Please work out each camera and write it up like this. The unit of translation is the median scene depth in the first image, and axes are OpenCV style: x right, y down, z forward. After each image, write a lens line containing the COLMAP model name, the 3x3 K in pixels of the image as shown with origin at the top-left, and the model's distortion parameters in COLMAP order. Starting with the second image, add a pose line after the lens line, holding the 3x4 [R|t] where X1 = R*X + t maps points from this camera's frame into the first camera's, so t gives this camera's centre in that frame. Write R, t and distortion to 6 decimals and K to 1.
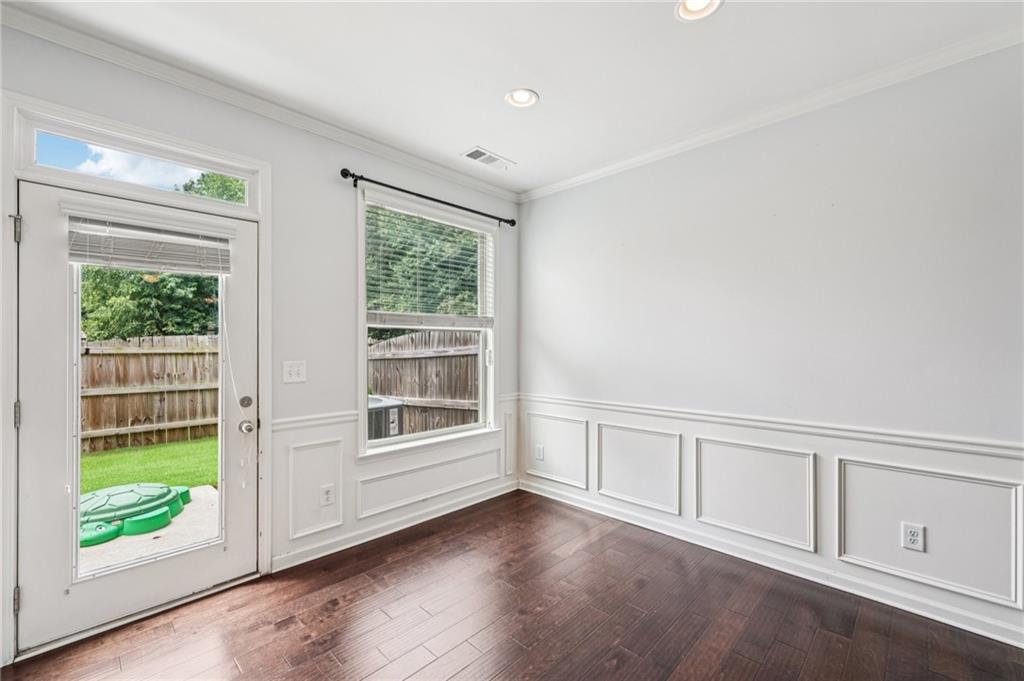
lens RADIAL K [[431.7, 0, 505.3], [0, 431.7, 344.8], [0, 0, 1]] dist [-0.000418, -0.000159]
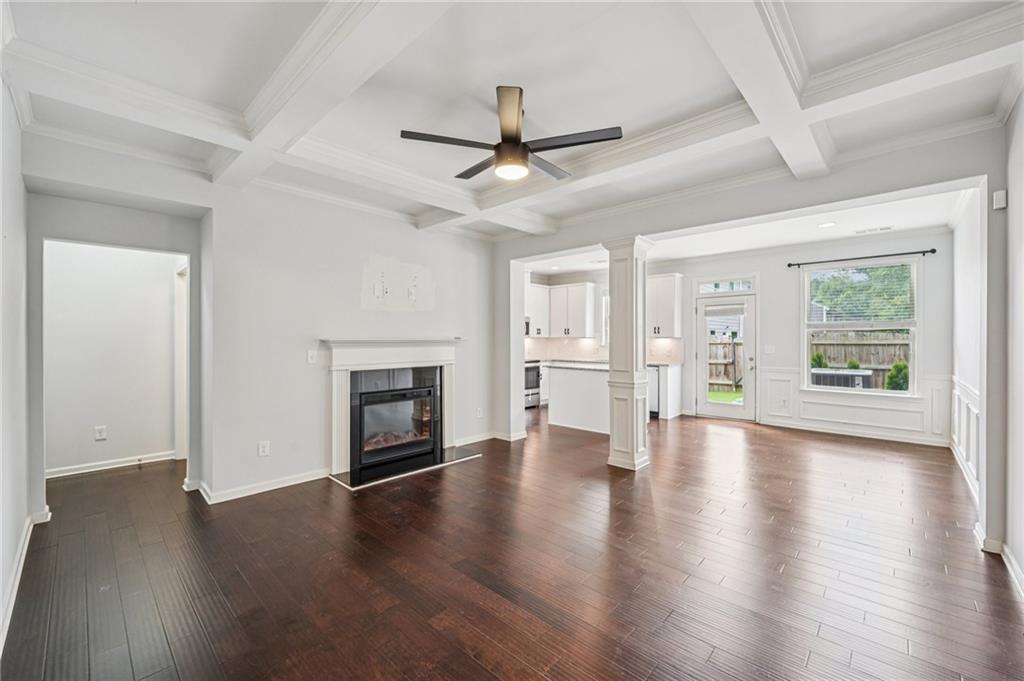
lens RADIAL K [[413.4, 0, 512.0], [0, 413.4, 340.5], [0, 0, 1]] dist [-0.035553, -0.000137]
pose [[0.016993, 0.004748, -0.999844, 1.387932], [0.001560, 0.999987, 0.004776, -0.003413], [0.999854, -0.001641, 0.016985, -0.413040]]
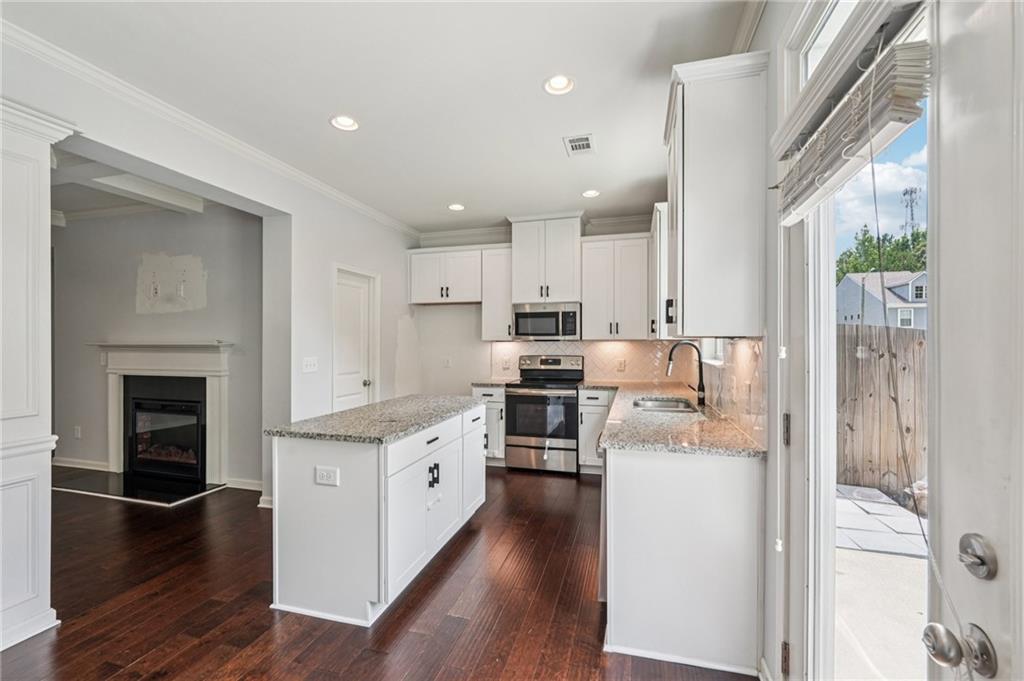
lens RADIAL K [[425.1, 0, 512.0], [0, 425.1, 340.5], [0, 0, 1]] dist [0.000408, -0.000276]
pose [[-0.884610, -0.000617, -0.466331, -0.157030], [0.002651, 0.999976, -0.006351, -0.001038], [0.466324, -0.006855, -0.884587, 0.731005]]
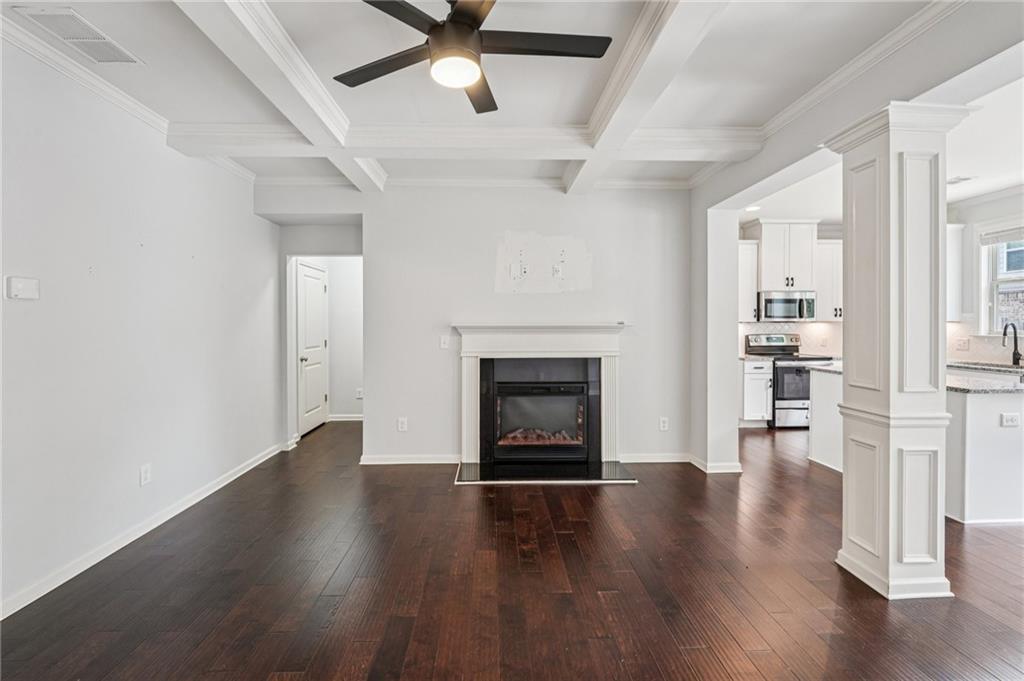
lens RADIAL K [[418.7, 0, 495.4], [0, 418.7, 328.0], [0, 0, 1]] dist [-0.016116, -0.000066]
pose [[-0.703577, 0.007456, -0.710580, 1.002612], [0.003734, 0.999970, 0.006796, -0.001211], [0.710609, 0.002128, -0.703584, -0.039164]]
